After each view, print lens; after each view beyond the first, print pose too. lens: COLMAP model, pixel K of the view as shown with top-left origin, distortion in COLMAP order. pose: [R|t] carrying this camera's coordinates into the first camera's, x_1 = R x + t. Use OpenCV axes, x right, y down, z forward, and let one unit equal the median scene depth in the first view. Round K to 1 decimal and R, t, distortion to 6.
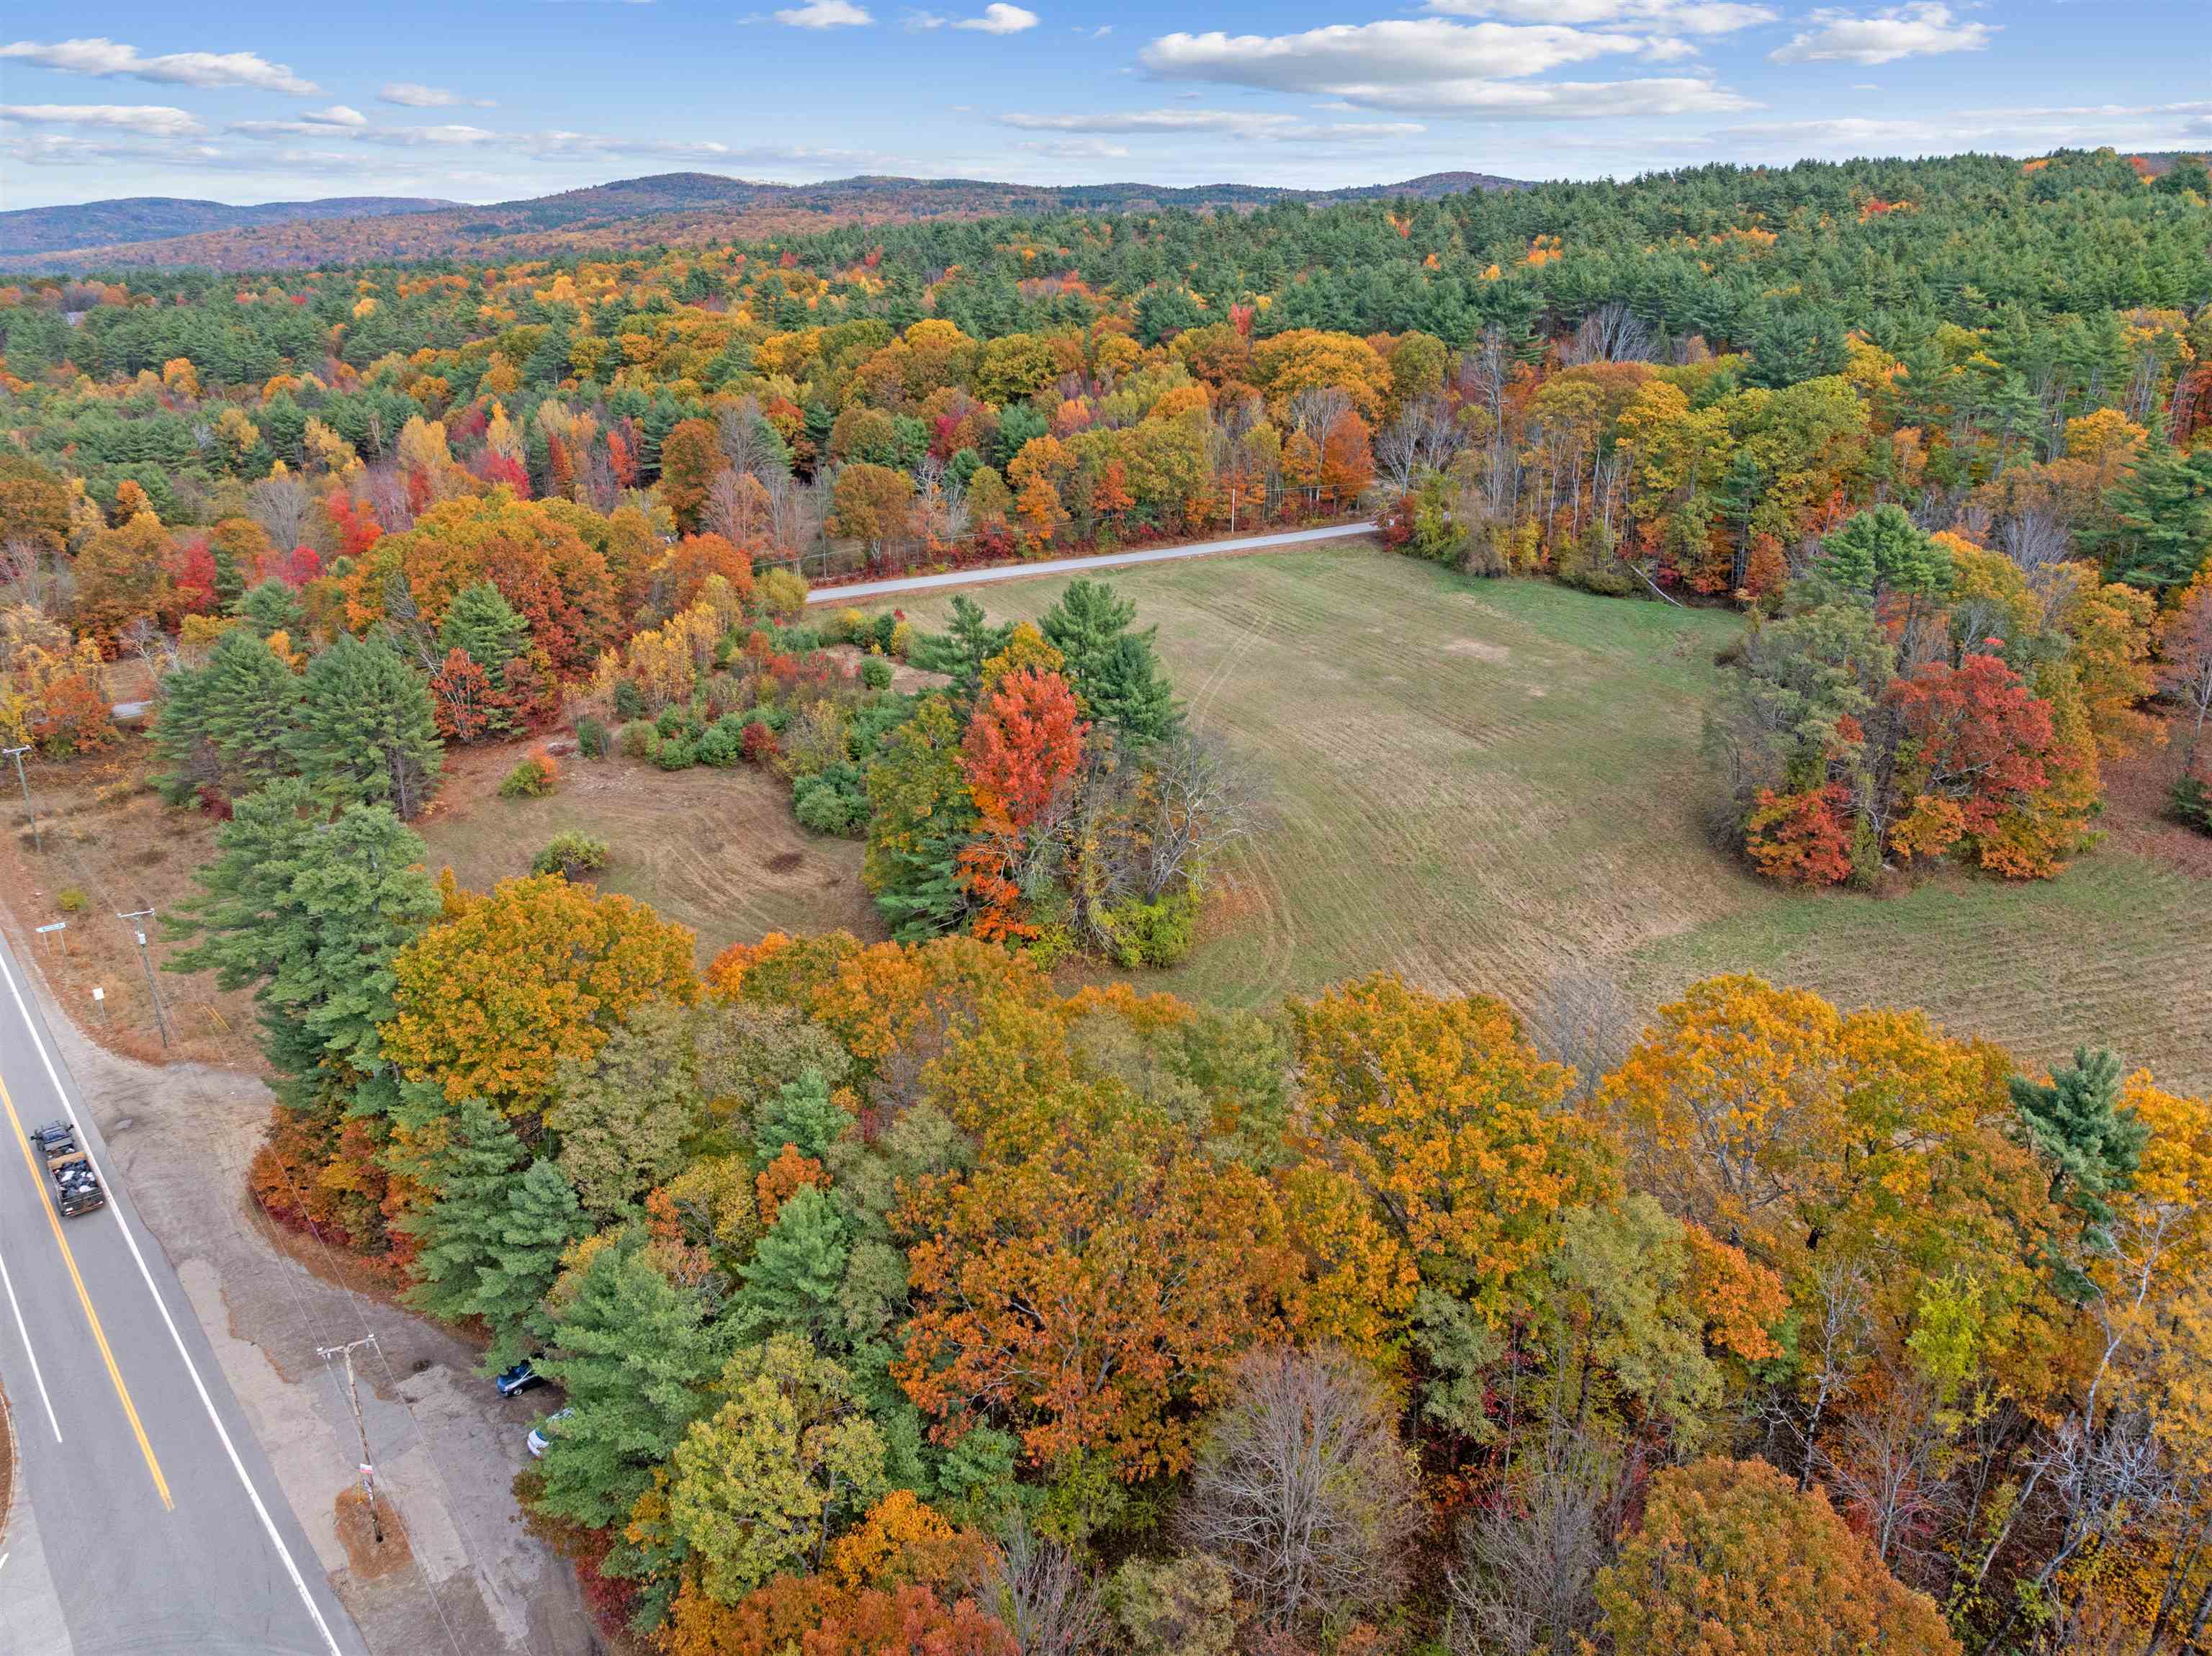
lens RADIAL K [[1563.4, 0, 1106.0], [0, 1563.4, 828.0], [0, 0, 1]] dist [-0.048238, 0.020837]
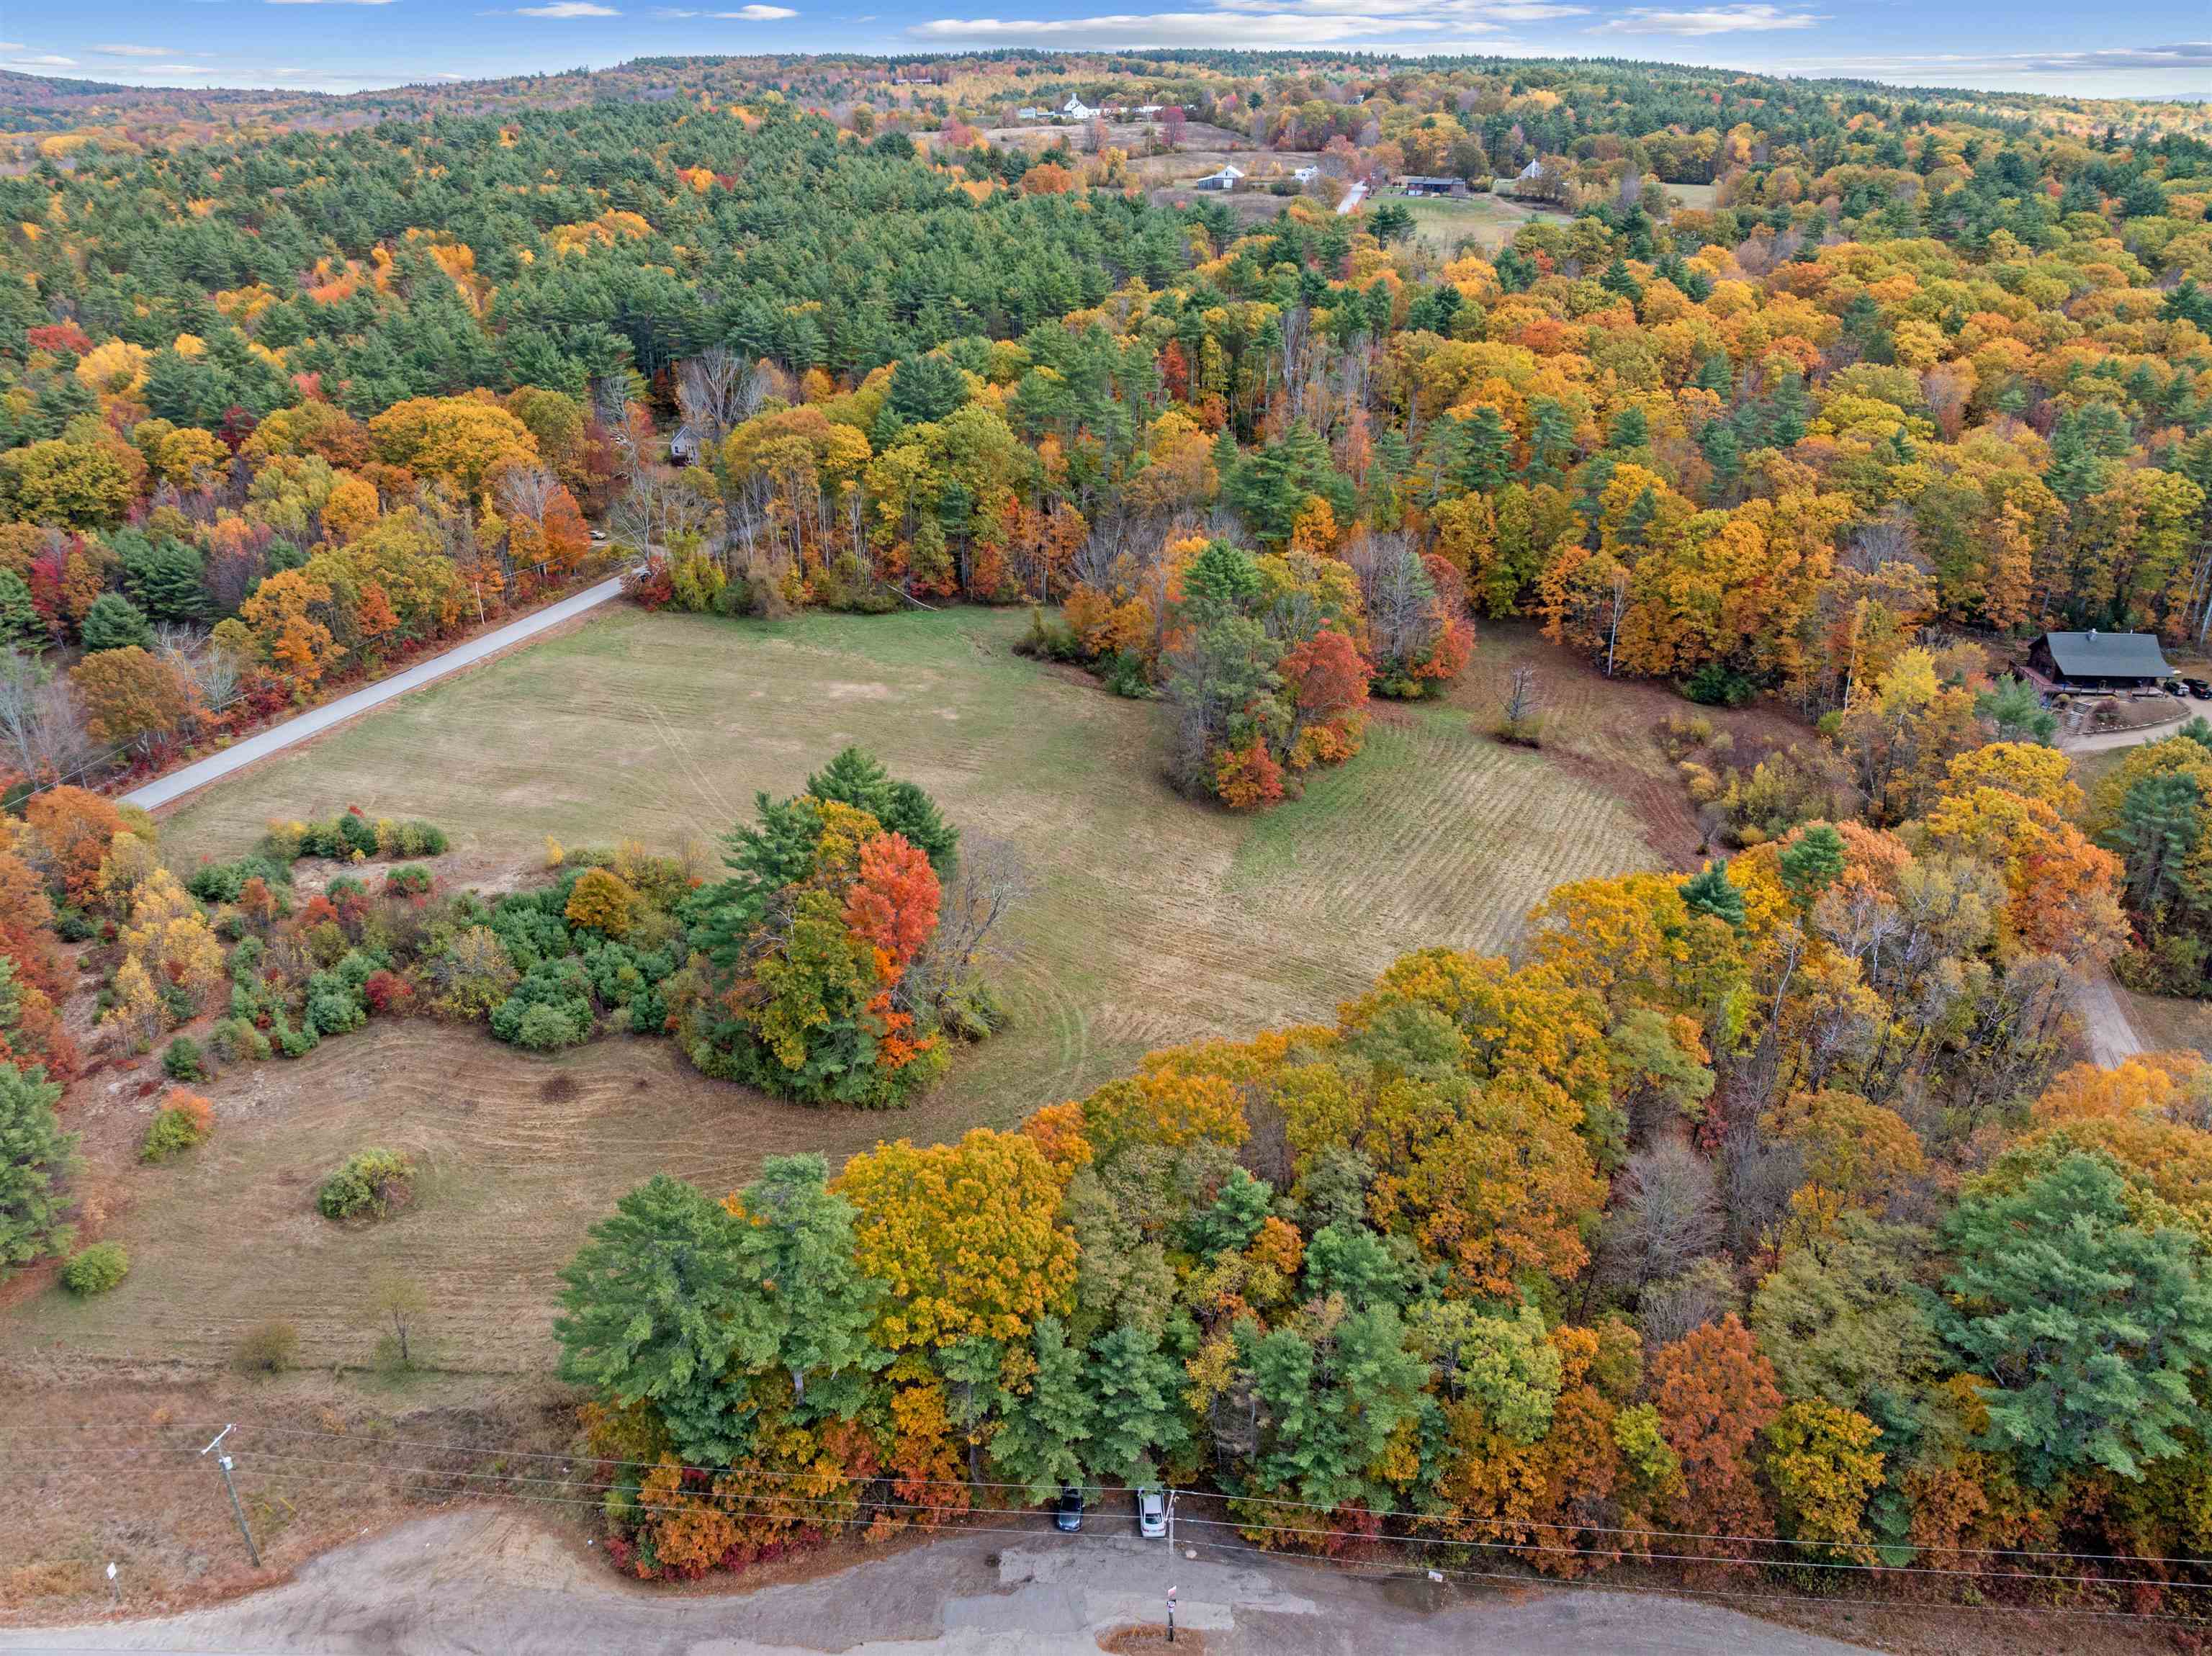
lens RADIAL K [[1573.9, 0, 1104.8], [0, 1573.9, 830.3], [0, 0, 1]] dist [-0.048979, 0.021609]
pose [[0.674938, -0.311984, 0.668674, -0.411620], [0.267254, 0.948047, 0.172574, -0.149944], [-0.687775, 0.062229, 0.723252, 0.014939]]
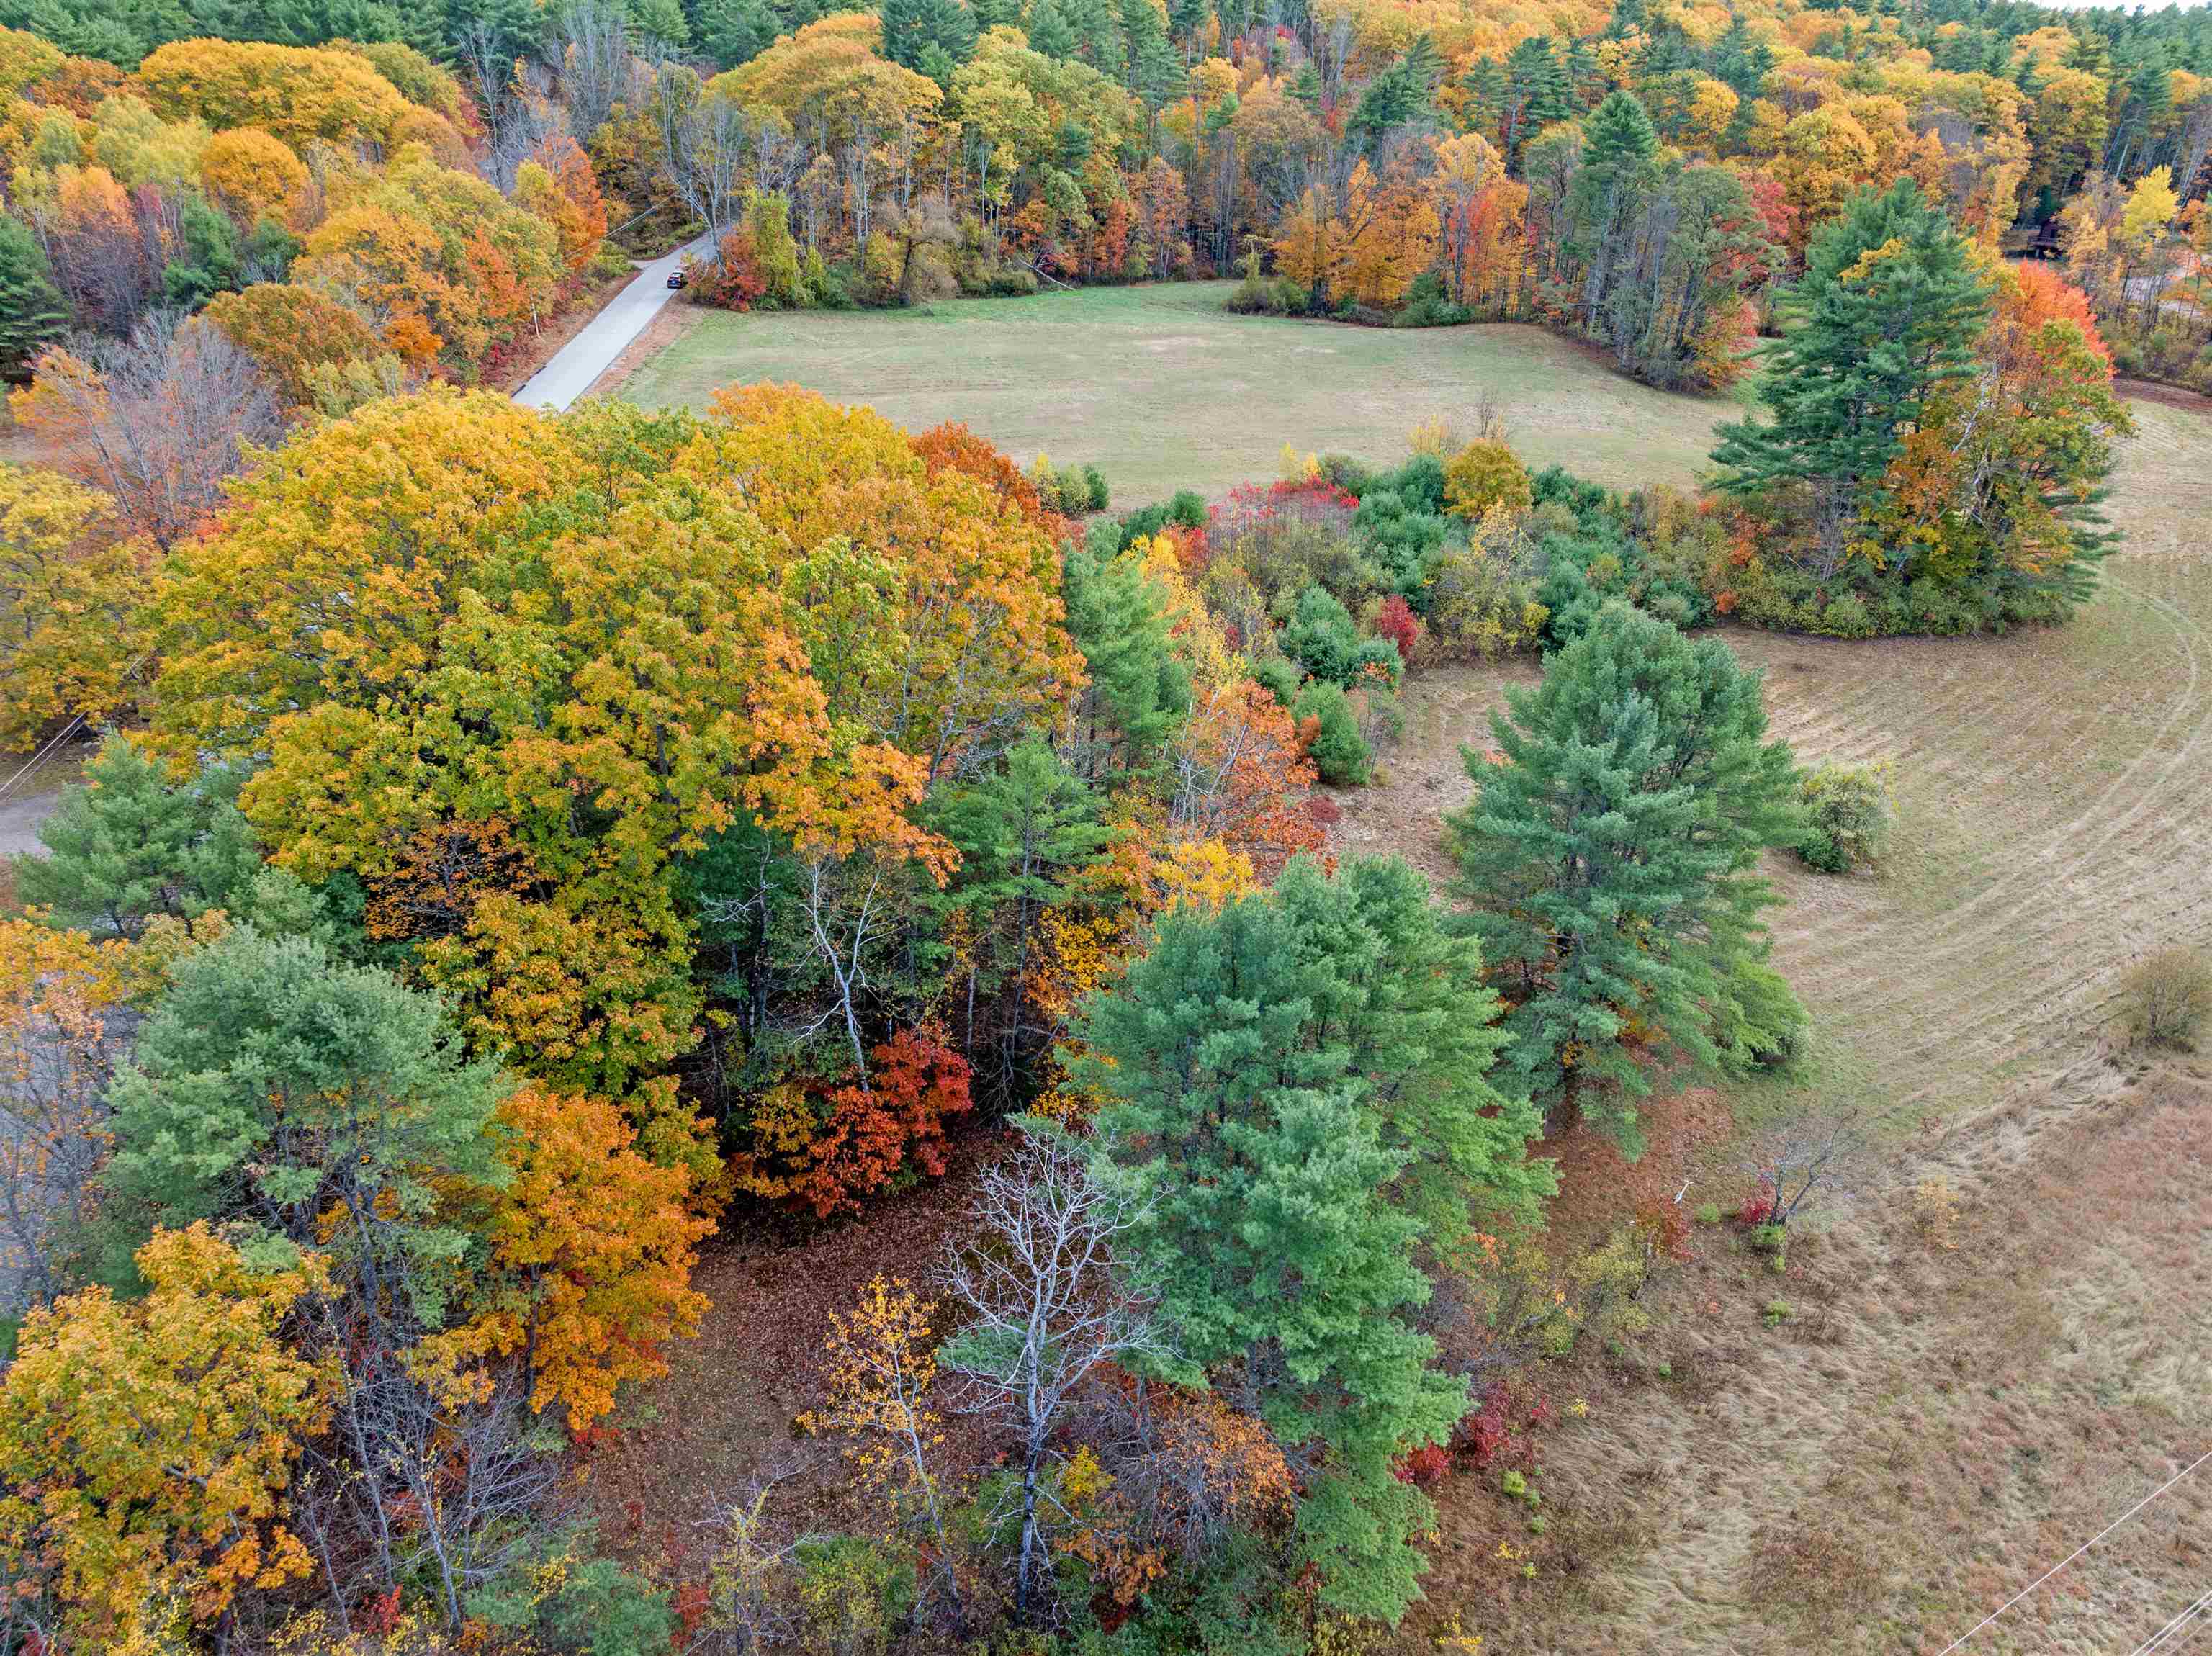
lens RADIAL K [[1556.6, 0, 1112.5], [0, 1556.6, 824.4], [0, 0, 1]] dist [-0.052487, 0.030557]
pose [[0.177699, -0.435398, 0.882526, -0.606182], [0.349969, 0.866132, 0.356843, -0.182259], [-0.919752, 0.245446, 0.306287, 0.729332]]
